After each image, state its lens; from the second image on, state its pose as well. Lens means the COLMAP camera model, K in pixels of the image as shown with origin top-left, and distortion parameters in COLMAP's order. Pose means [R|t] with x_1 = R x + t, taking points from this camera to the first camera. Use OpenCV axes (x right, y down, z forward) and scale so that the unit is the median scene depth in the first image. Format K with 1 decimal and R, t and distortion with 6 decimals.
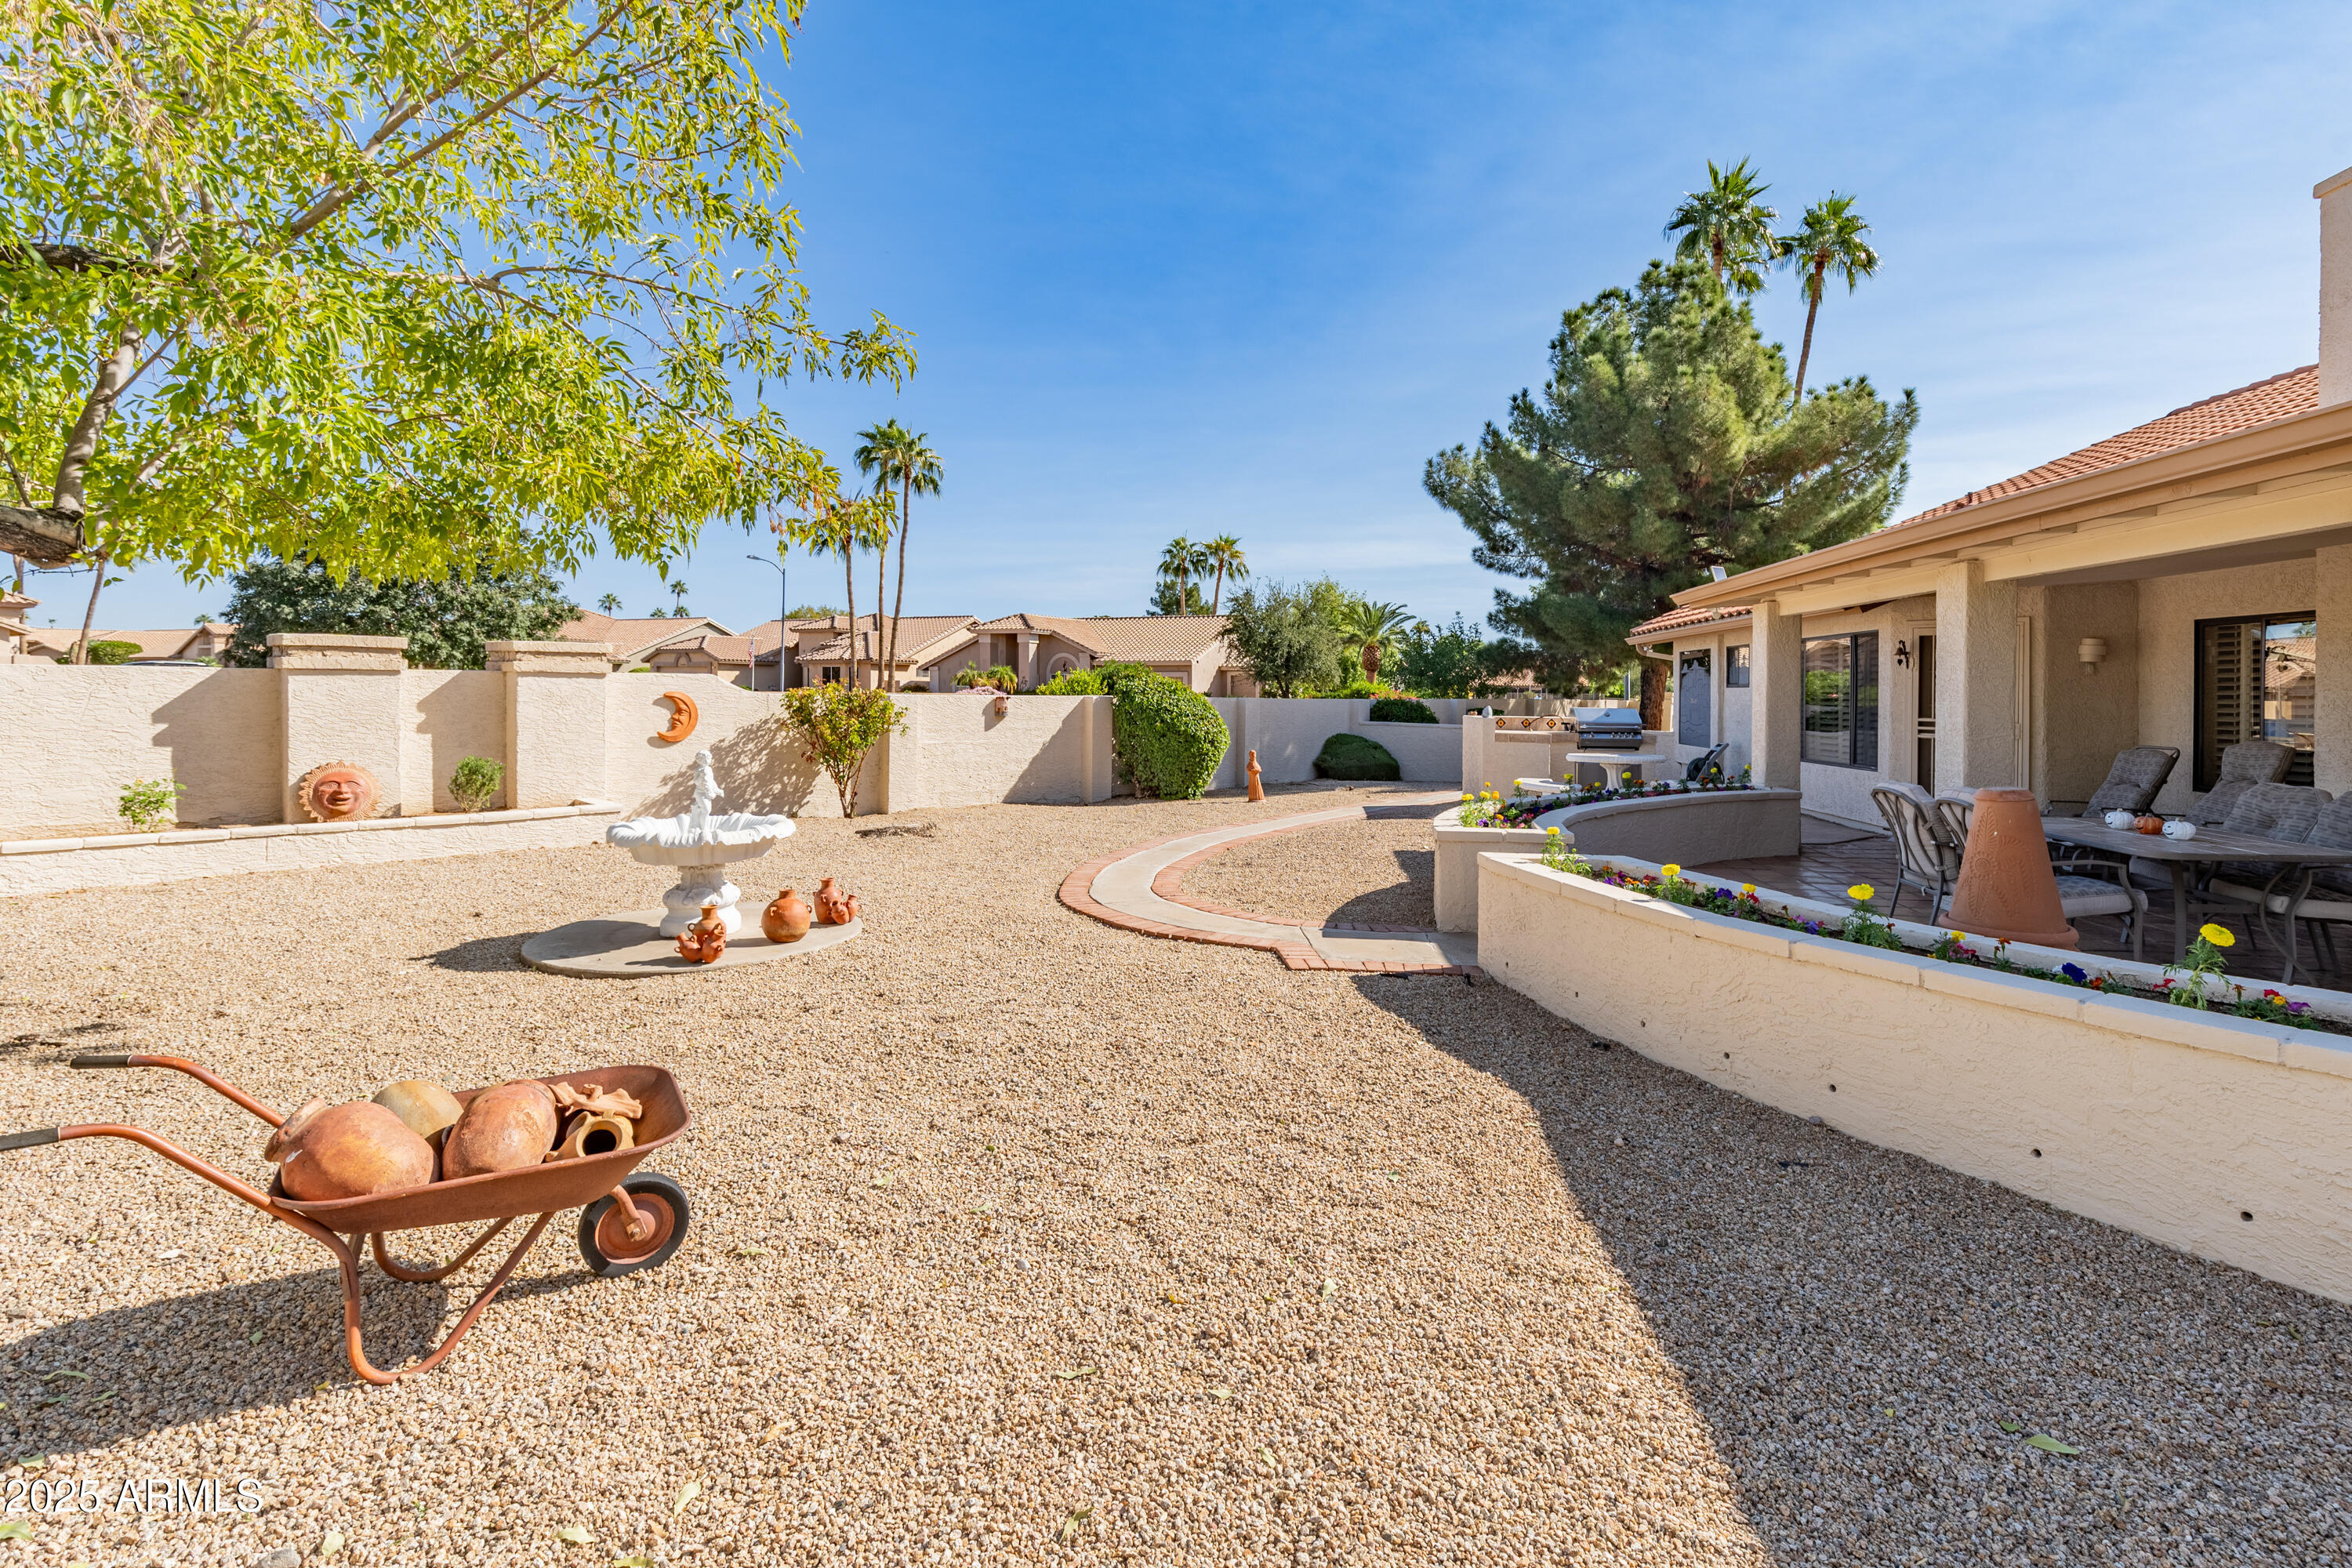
lens RADIAL K [[1122.4, 0, 1188.2], [0, 1122.4, 679.4], [0, 0, 1]] dist [0.010809, -0.001774]
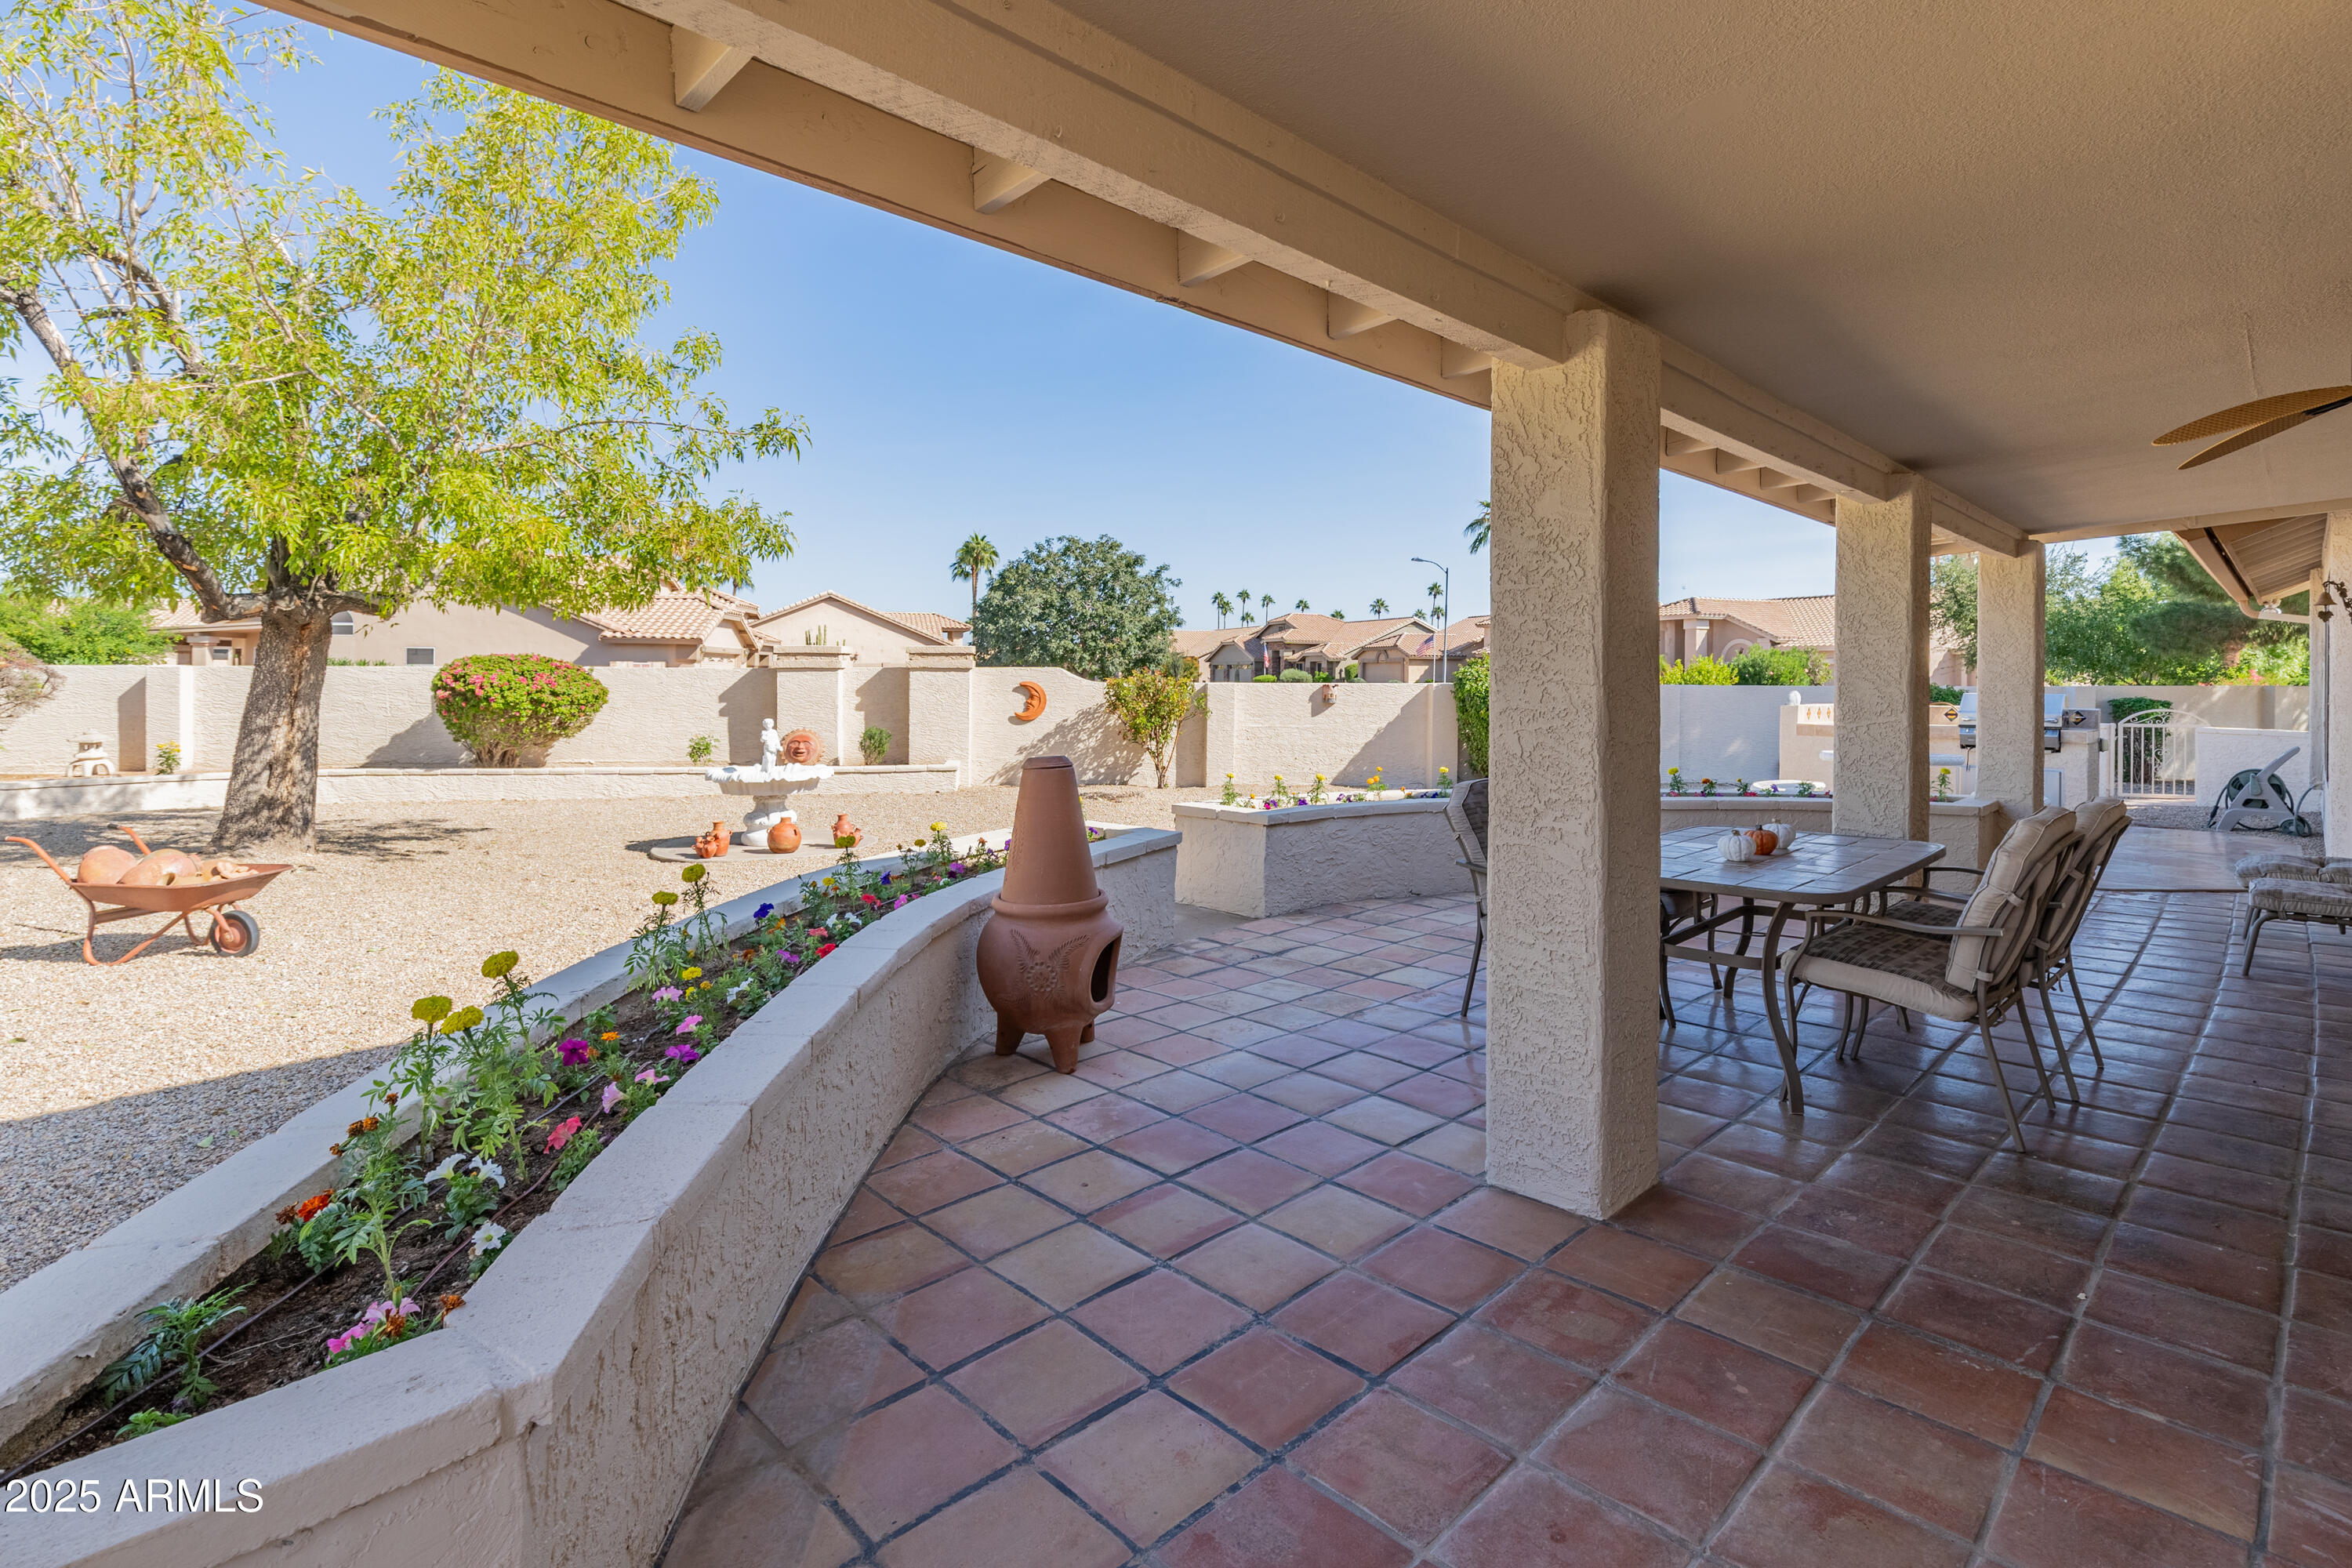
lens RADIAL K [[1122.4, 0, 1192.4], [0, 1122.4, 674.3], [0, 0, 1]] dist [0.010809, -0.001774]
pose [[0.784557, -0.012518, -0.619930, 0.259747], [0.013204, 0.999907, -0.003480, 0.005098], [0.619916, -0.005455, 0.784649, 0.057404]]
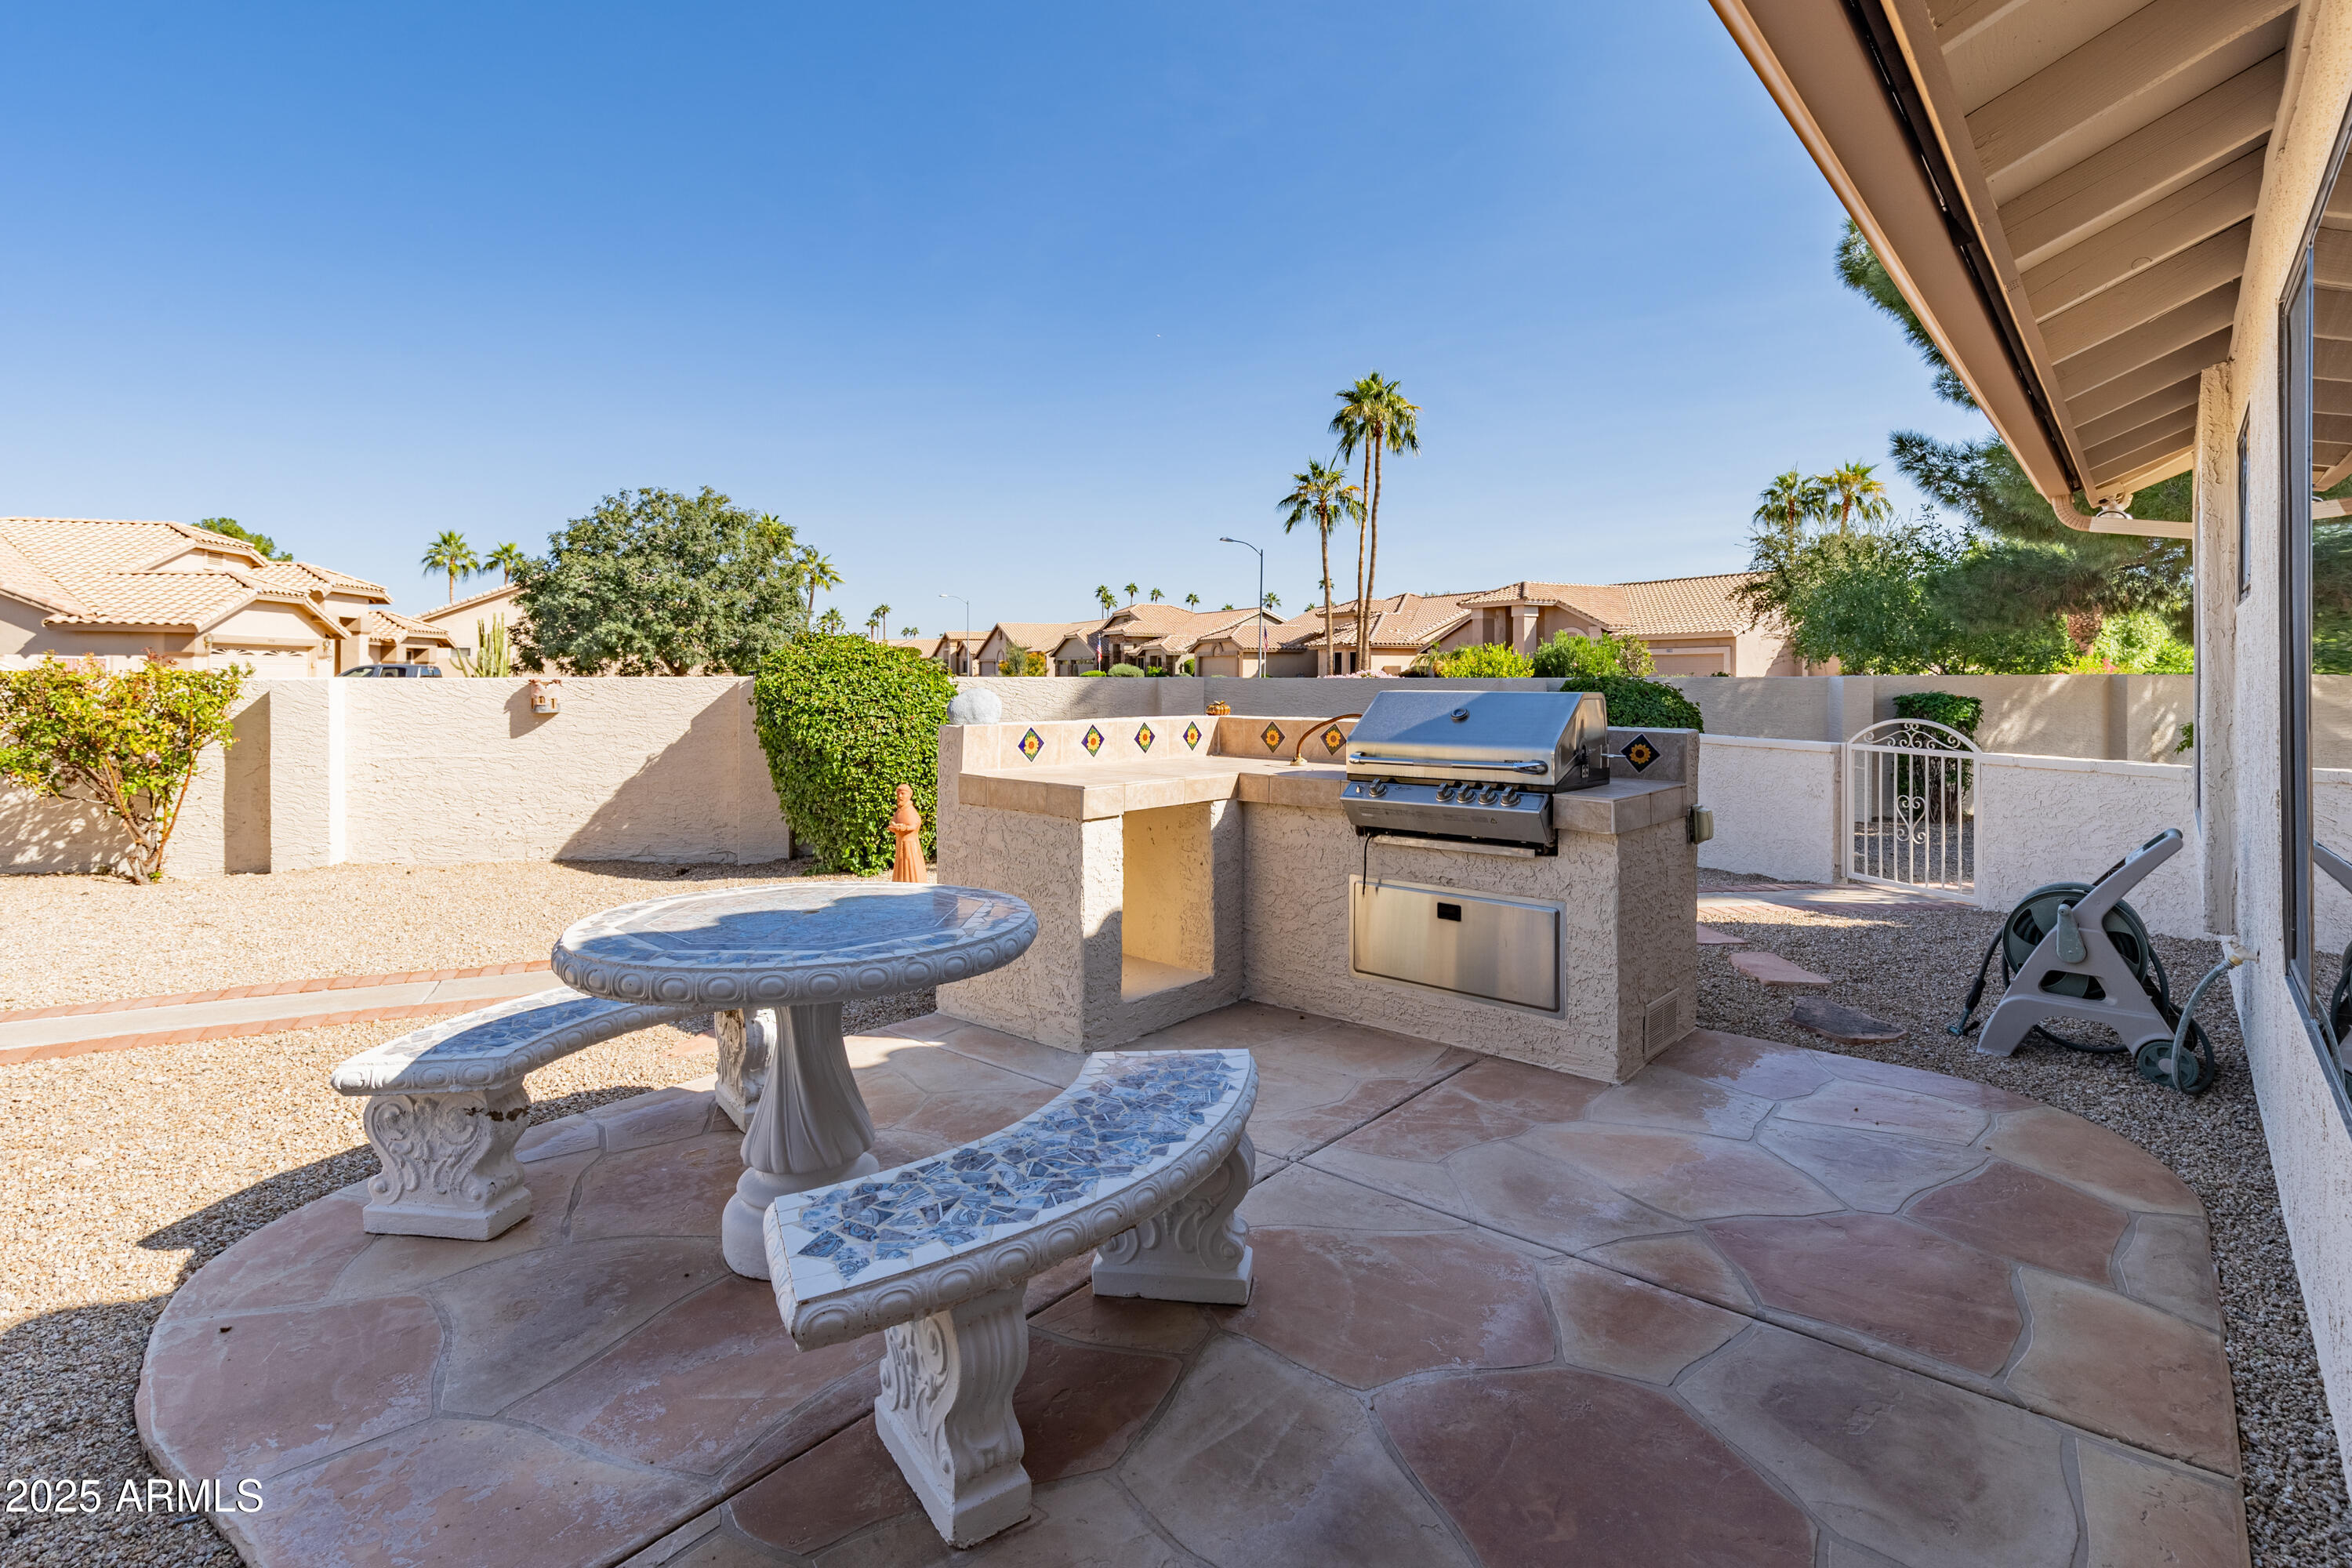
lens RADIAL K [[1122.4, 0, 1198.8], [0, 1122.4, 667.7], [0, 0, 1]] dist [0.010809, -0.001774]
pose [[0.827906, -0.018102, -0.560574, 0.299674], [0.018076, 0.999821, -0.005589, 0.012516], [0.560575, -0.005506, 0.828085, 0.465663]]
